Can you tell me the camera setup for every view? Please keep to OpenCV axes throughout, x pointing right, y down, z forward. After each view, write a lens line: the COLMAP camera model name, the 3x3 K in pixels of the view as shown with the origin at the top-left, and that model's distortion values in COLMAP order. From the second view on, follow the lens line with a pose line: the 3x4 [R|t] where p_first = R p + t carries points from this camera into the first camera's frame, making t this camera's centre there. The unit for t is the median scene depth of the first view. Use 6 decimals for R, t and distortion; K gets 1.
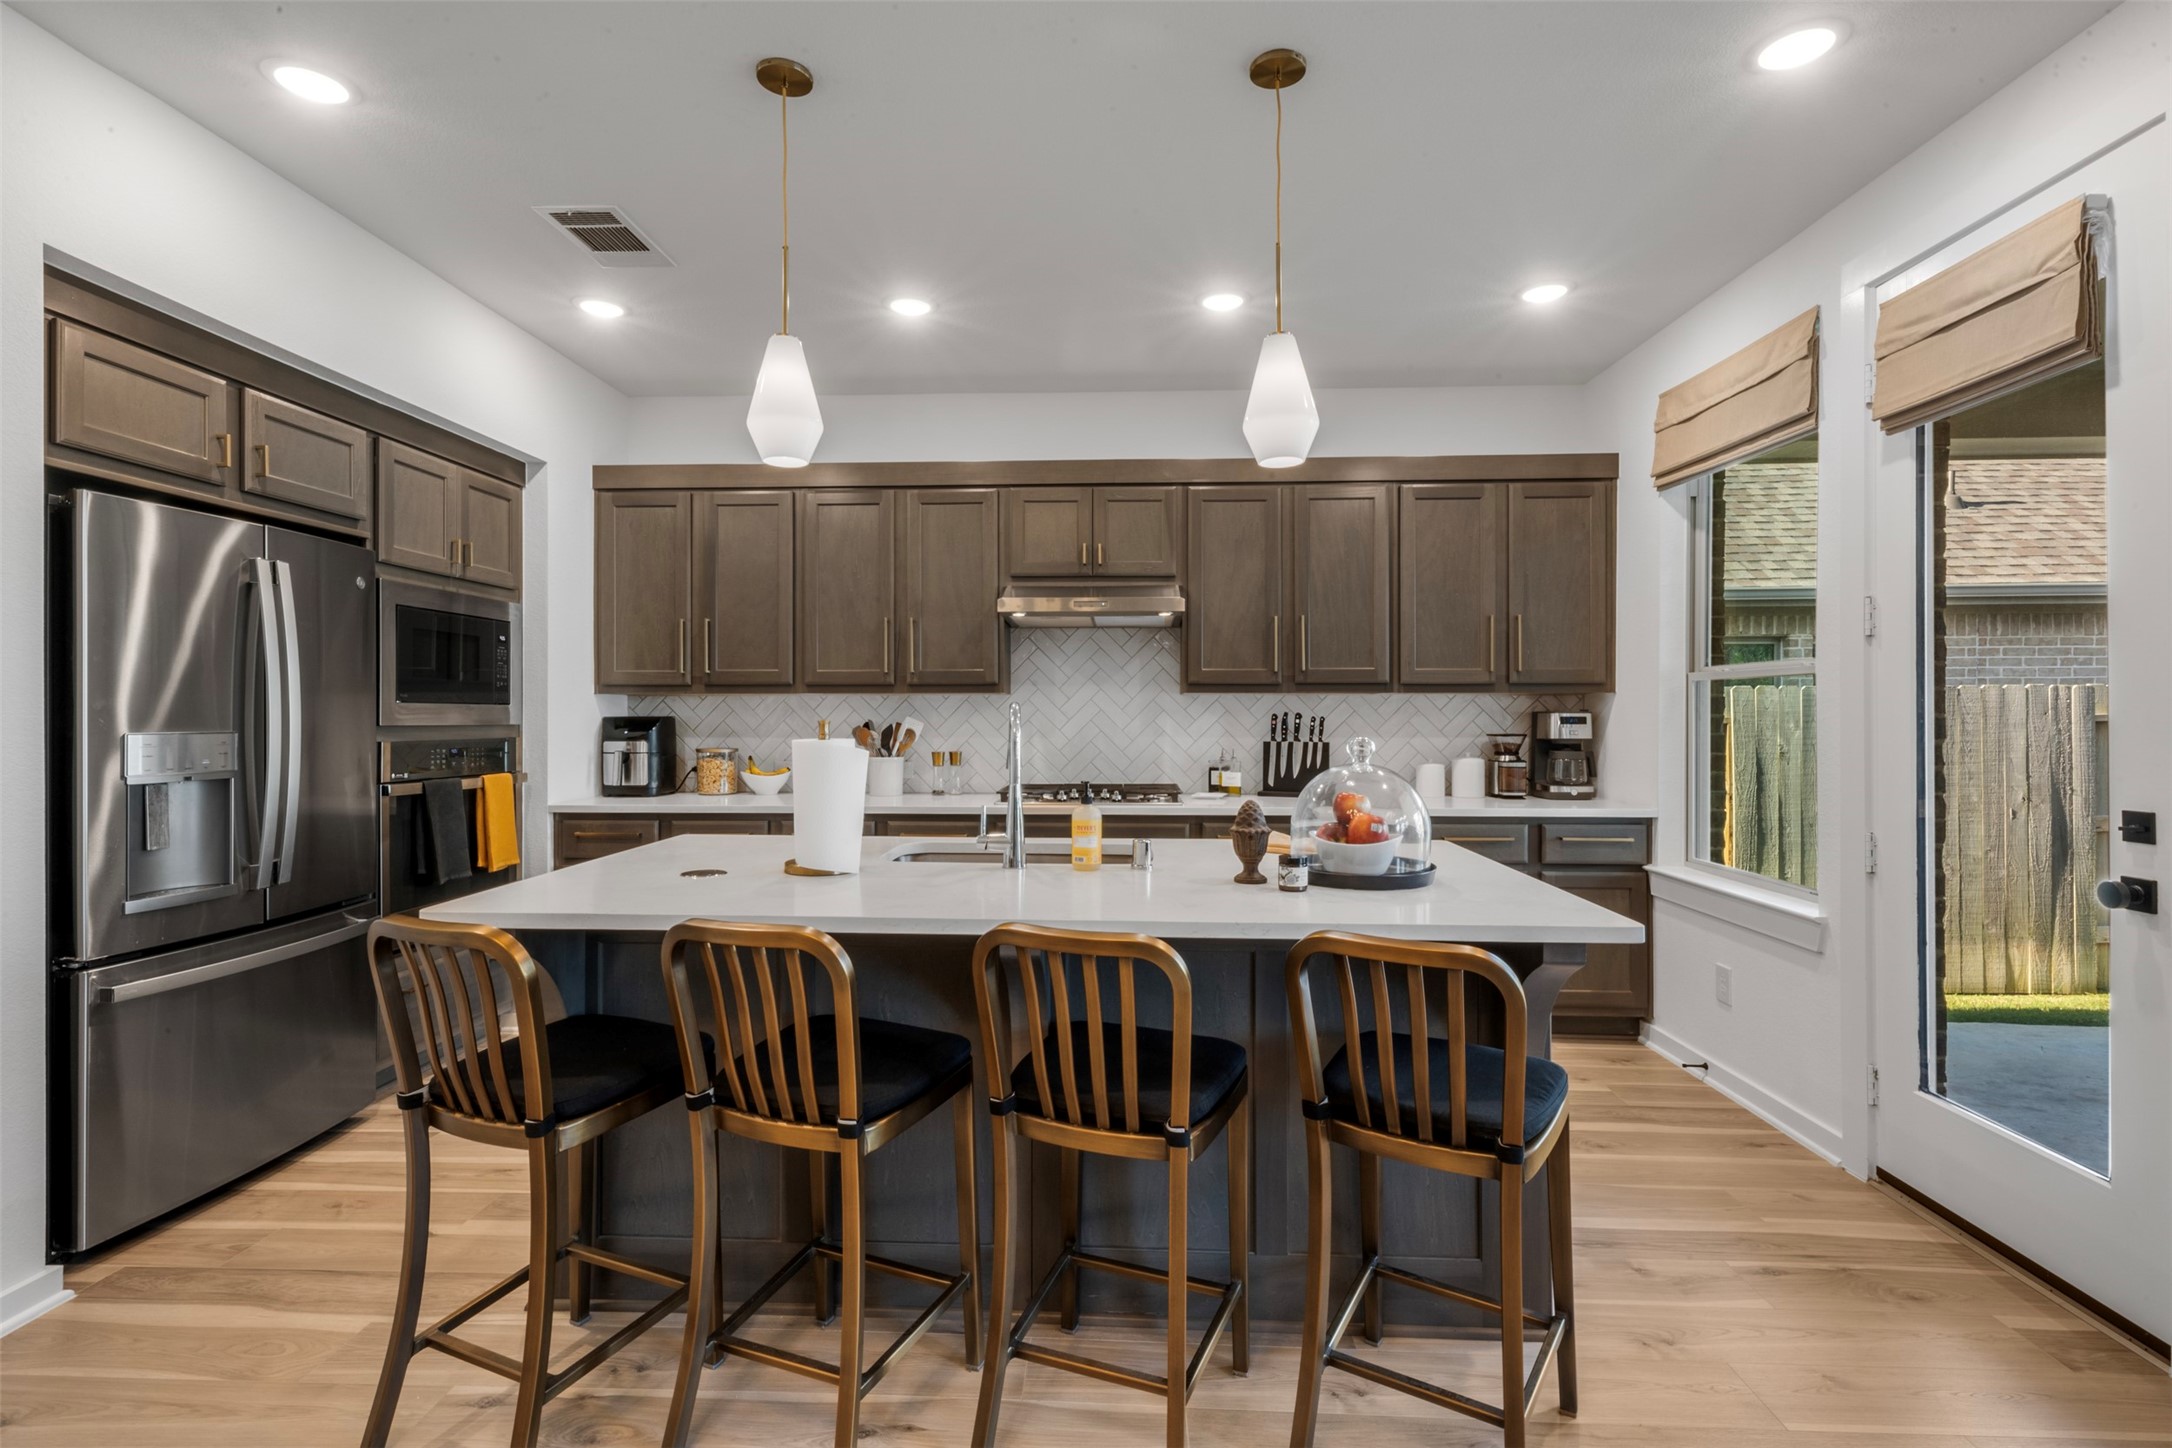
lens RADIAL K [[1012.8, 0, 1086.0], [0, 1012.8, 724.0], [0, 0, 1]] dist [0.000918, -0.000209]
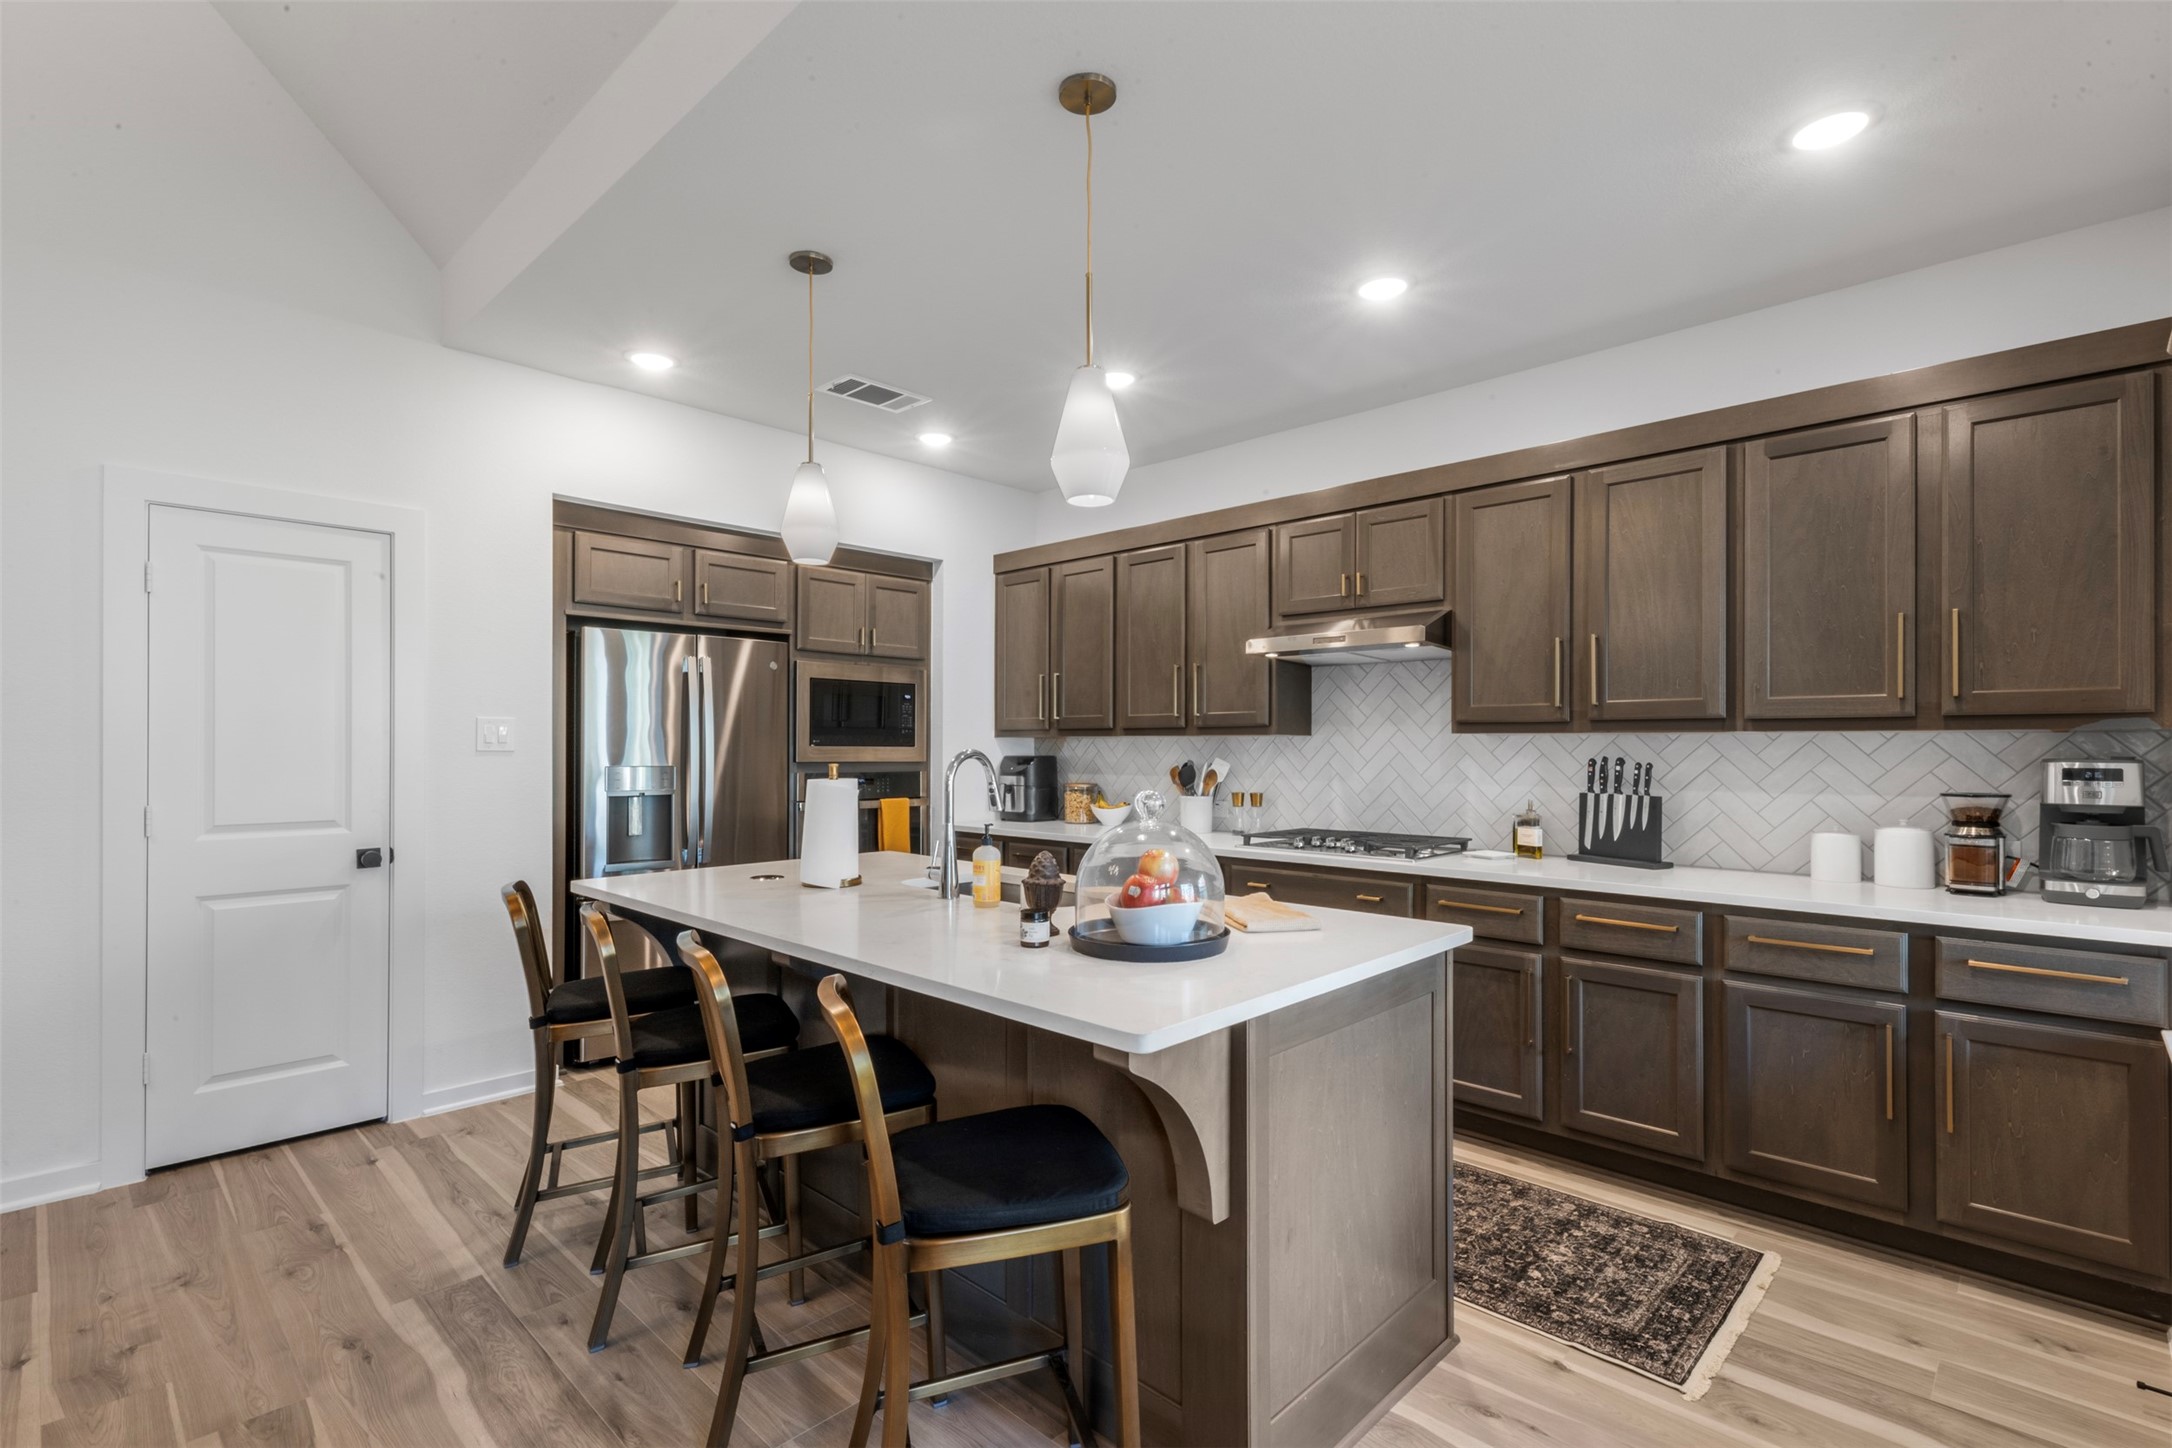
lens RADIAL K [[1011.3, 0, 1086.6], [0, 1011.3, 754.4], [0, 0, 1]] dist [0.010083, 0.000101]
pose [[0.746531, 0.007081, -0.665313, 0.431922], [-0.008658, 0.999962, 0.000928, -0.010797], [0.665294, 0.005068, 0.746564, 0.142721]]
